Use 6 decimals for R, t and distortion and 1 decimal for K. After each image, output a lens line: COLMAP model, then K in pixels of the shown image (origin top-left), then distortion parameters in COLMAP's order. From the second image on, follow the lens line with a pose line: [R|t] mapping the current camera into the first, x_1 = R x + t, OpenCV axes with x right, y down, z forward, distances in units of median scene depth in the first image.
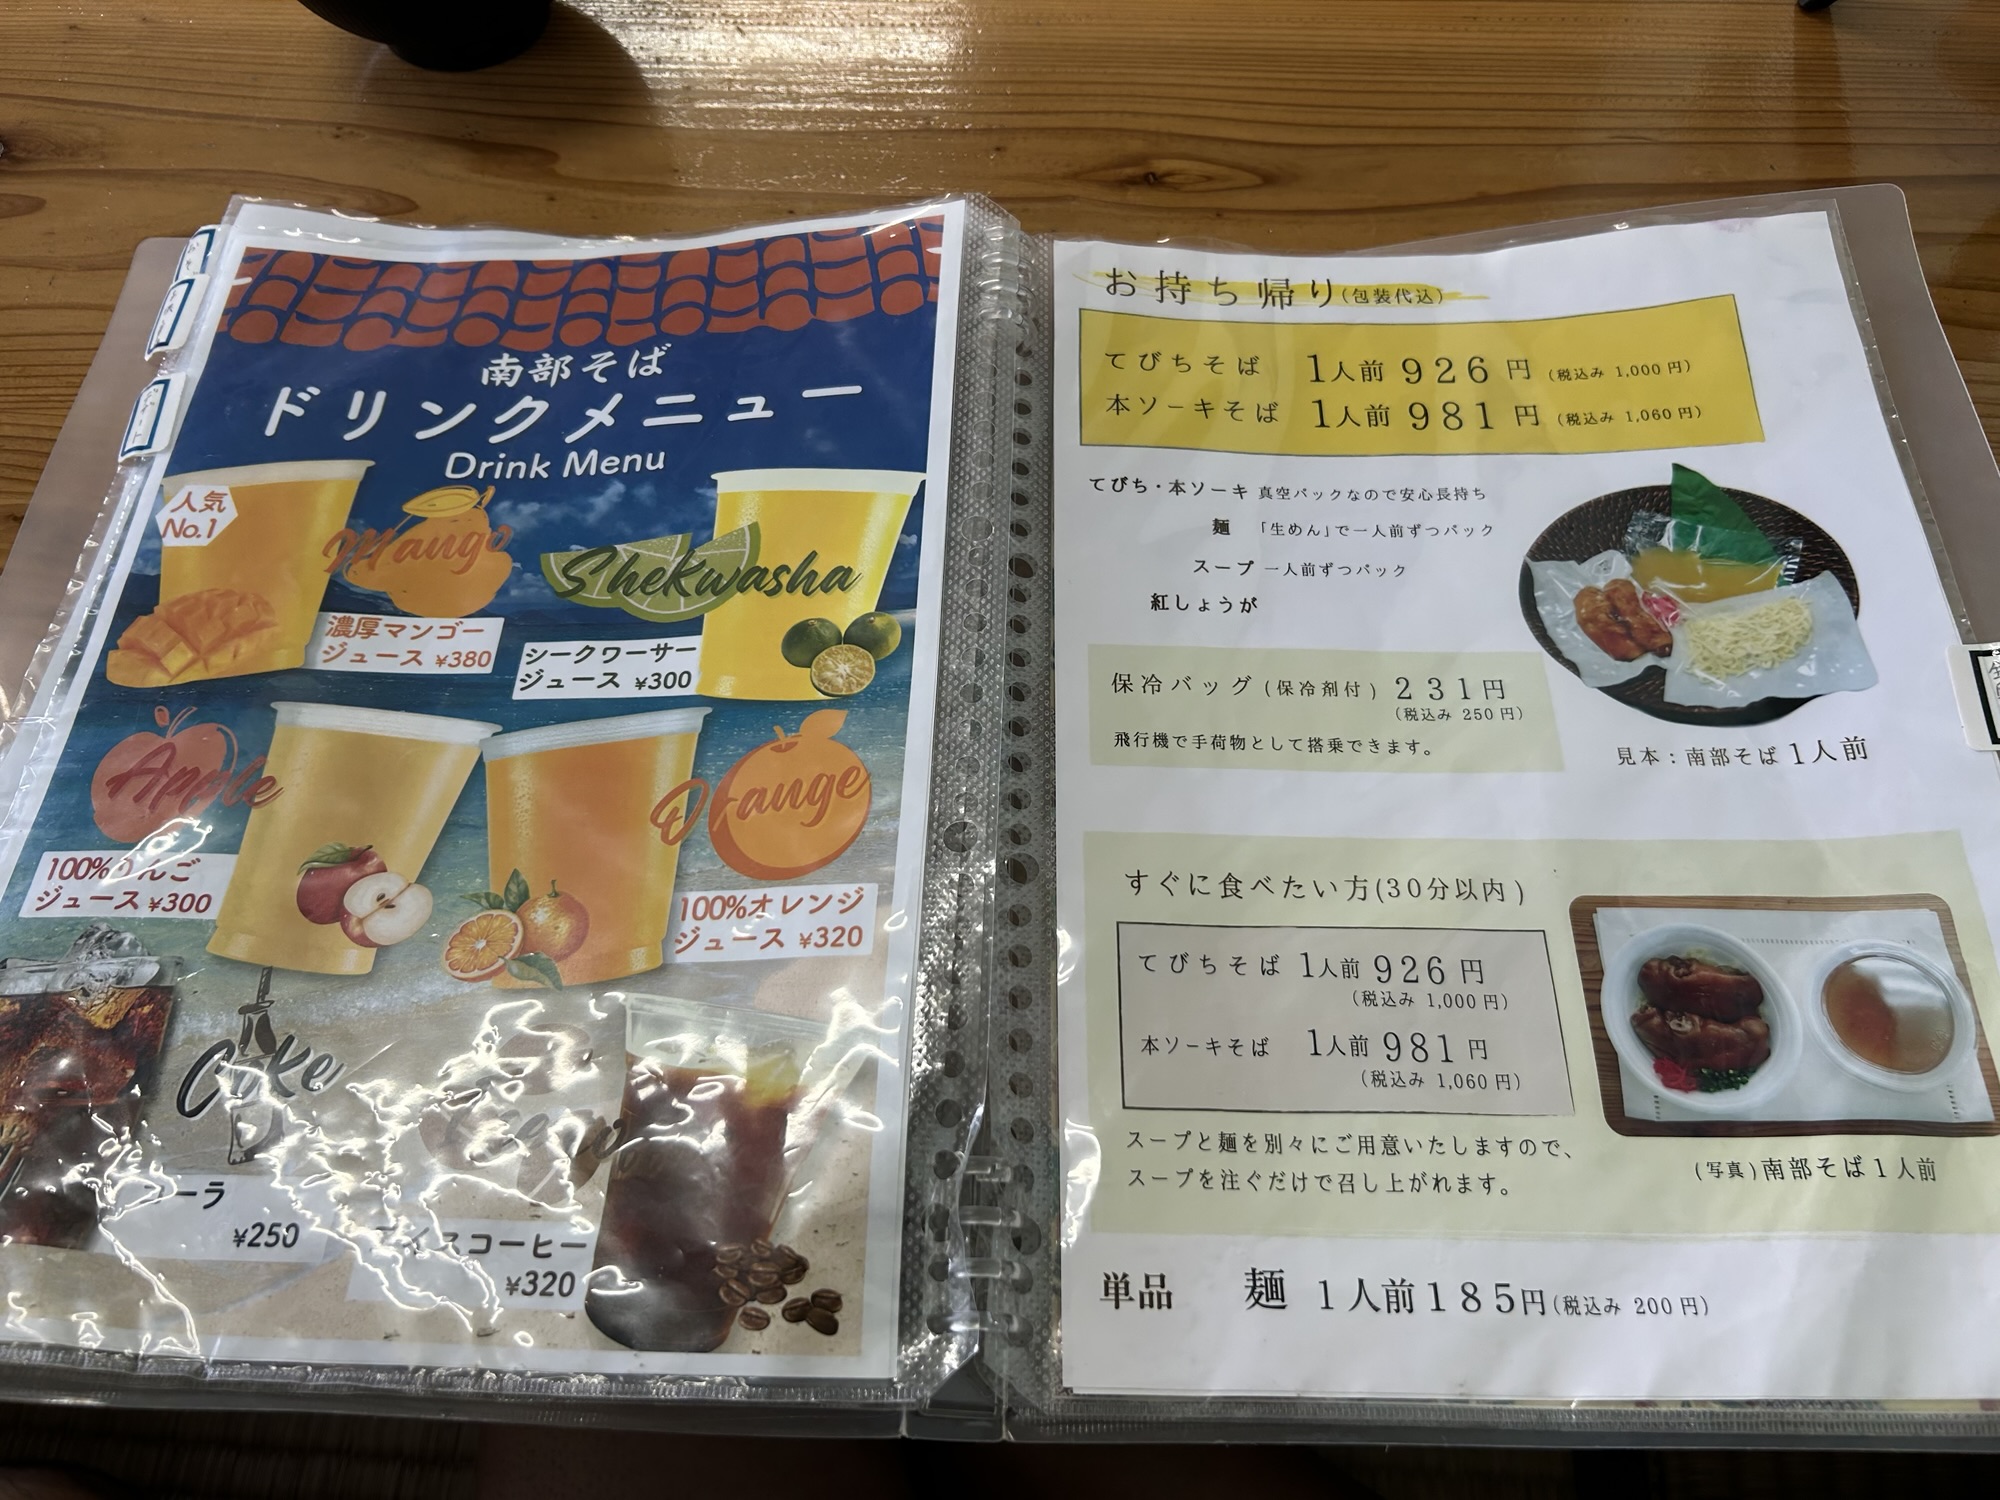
lens RADIAL K [[1524.1, 0, 1250.6], [0, 1524.1, 783.5], [0, 0, 1]] dist [-0.008356, -0.011455]
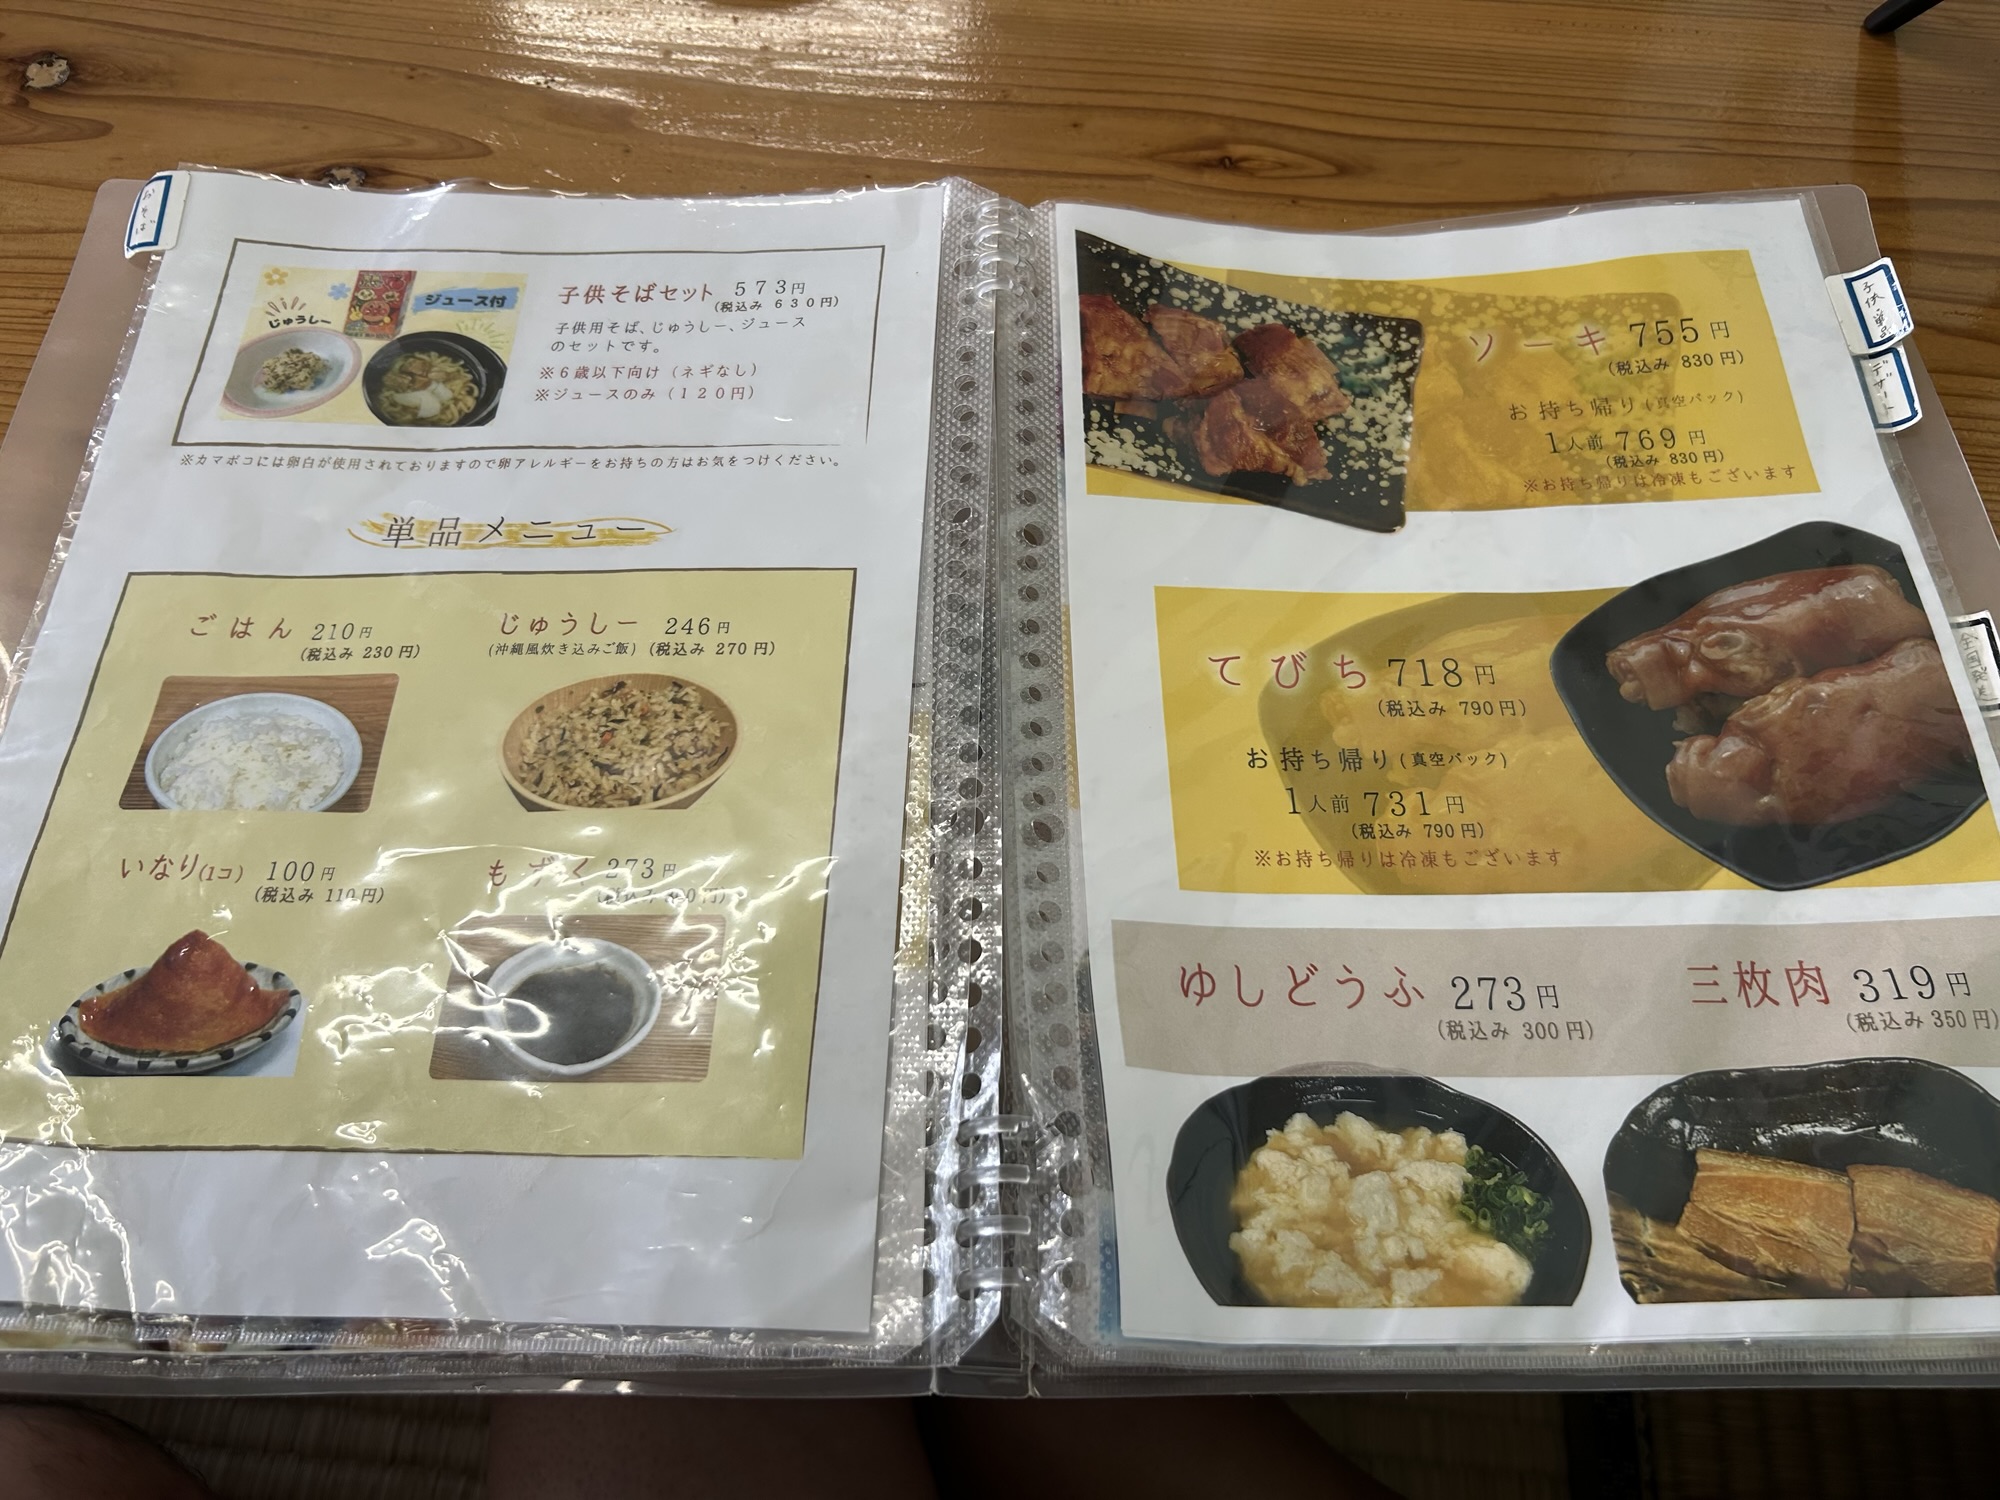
lens RADIAL K [[1524.1, 0, 982.4], [0, 1524.1, 751.0], [0, 0, 1]] dist [-0.008356, -0.011455]
pose [[0.997198, 0.018567, 0.072473, -0.296690], [-0.019302, 0.999769, 0.009460, -0.008127], [-0.072281, -0.010833, 0.997325, -0.013017]]
